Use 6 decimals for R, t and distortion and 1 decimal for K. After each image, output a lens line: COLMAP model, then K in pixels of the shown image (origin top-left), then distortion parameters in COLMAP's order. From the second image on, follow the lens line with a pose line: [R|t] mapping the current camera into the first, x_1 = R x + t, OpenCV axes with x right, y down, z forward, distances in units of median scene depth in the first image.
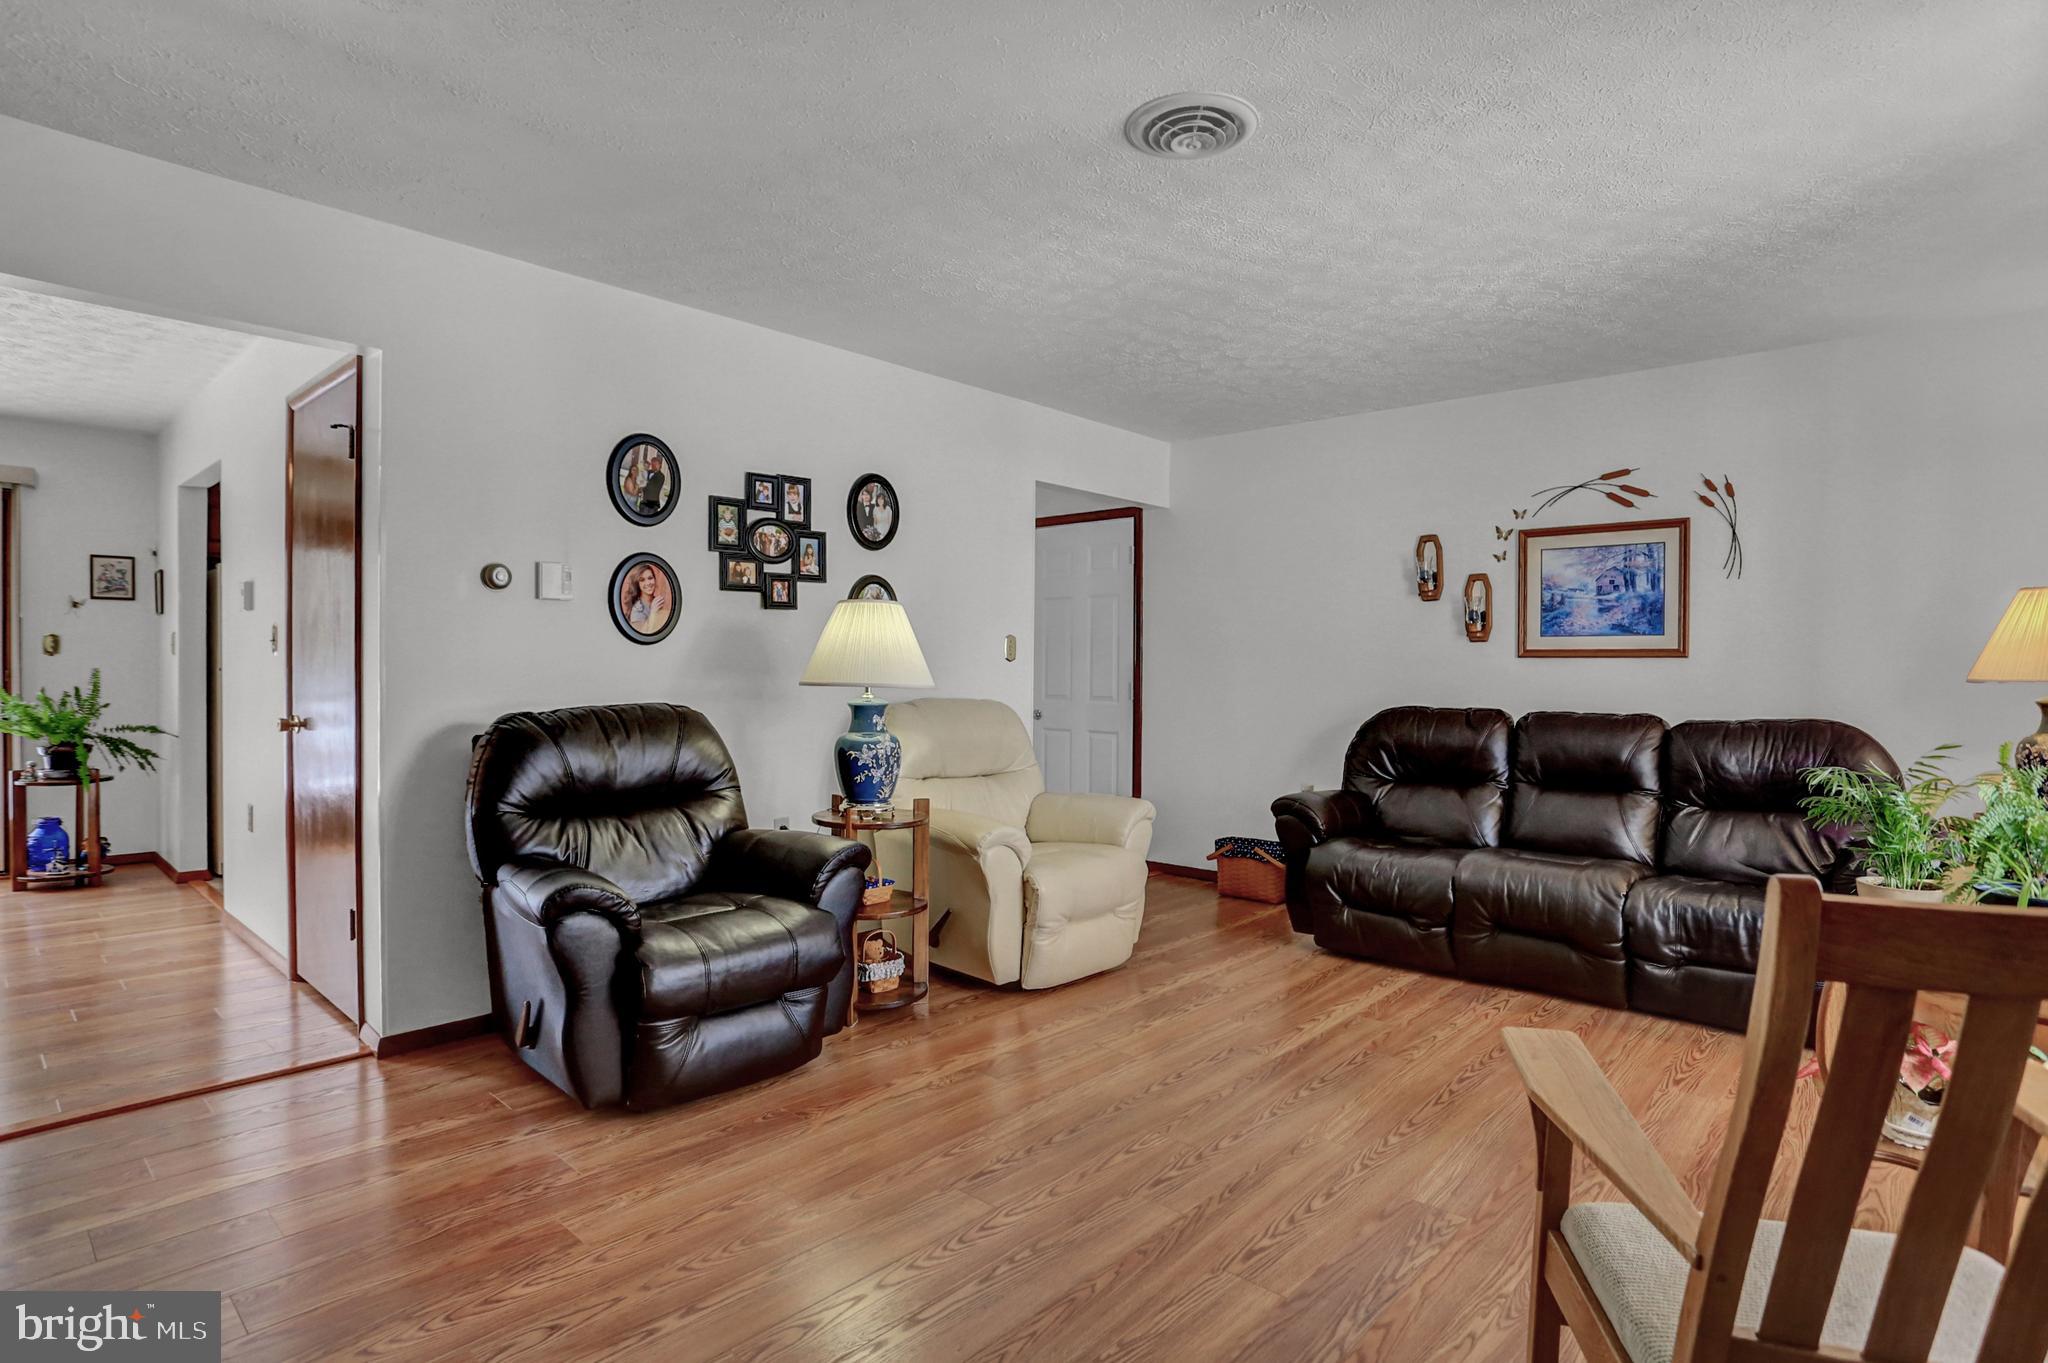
lens RADIAL K [[1049.4, 0, 1024.0], [0, 1049.4, 681.5], [0, 0, 1]] dist [-0.081701, 0.039692]
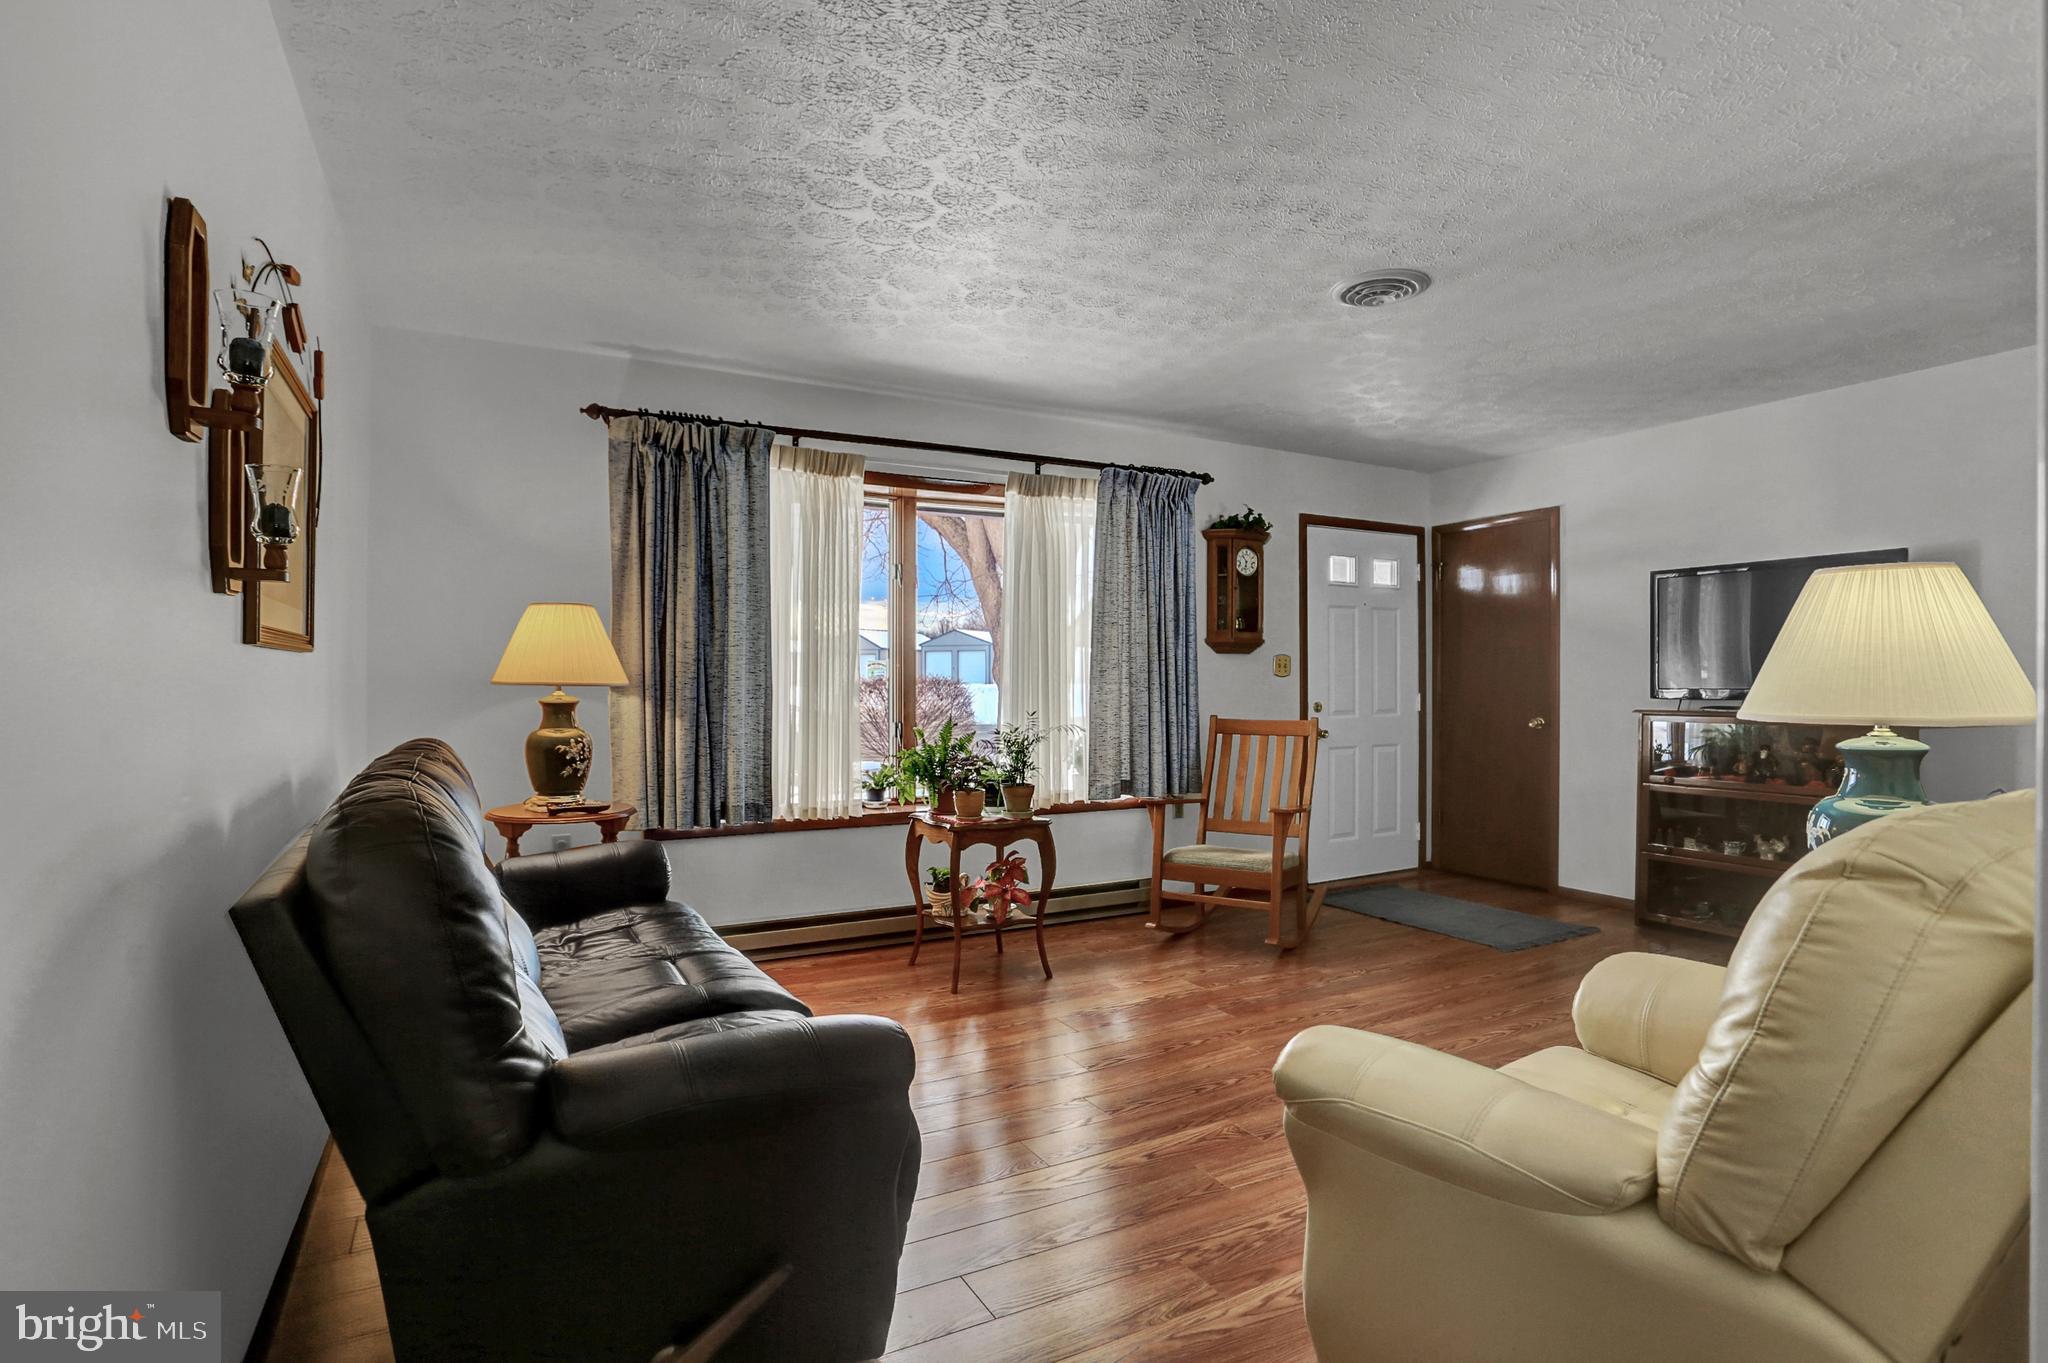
lens RADIAL K [[1004.4, 0, 1014.4], [0, 1004.4, 677.7], [0, 0, 1]] dist [-0.077725, 0.035384]
pose [[-0.941139, -0.009119, 0.337897, 0.098895], [-0.004289, 0.999878, 0.015037, -0.019206], [-0.337993, 0.012702, -0.941063, 1.410269]]
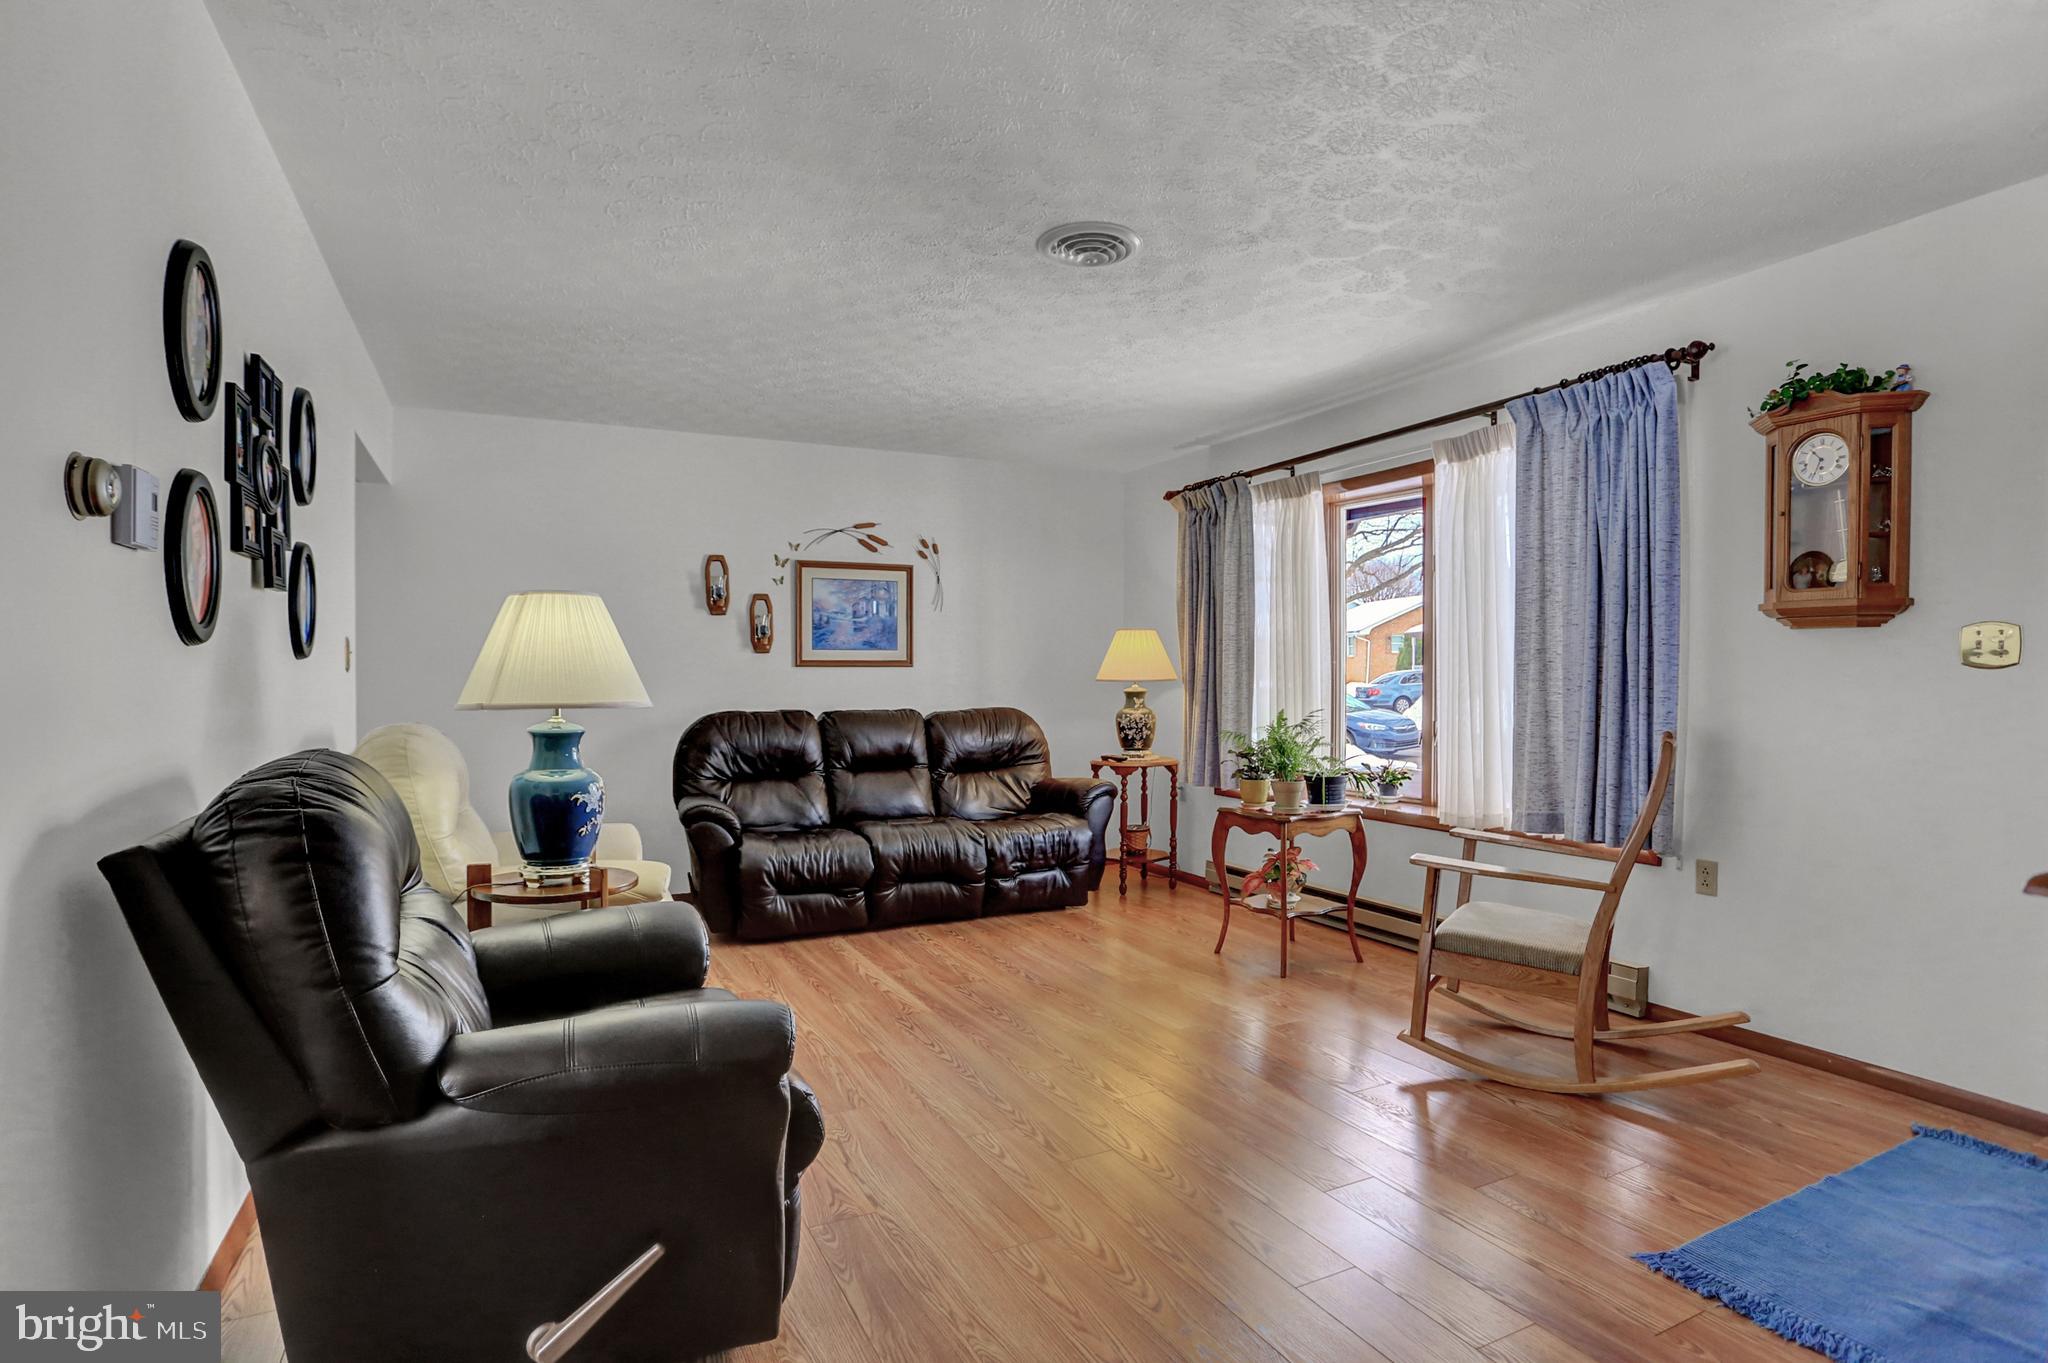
lens RADIAL K [[1031.9, 0, 1017.8], [0, 1031.9, 676.7], [0, 0, 1]] dist [-0.092249, 0.060355]
pose [[0.362379, -0.008940, 0.931988, -0.606163], [0.018343, 0.999829, 0.002459, -0.010994], [-0.931850, 0.016204, 0.362481, 0.371083]]
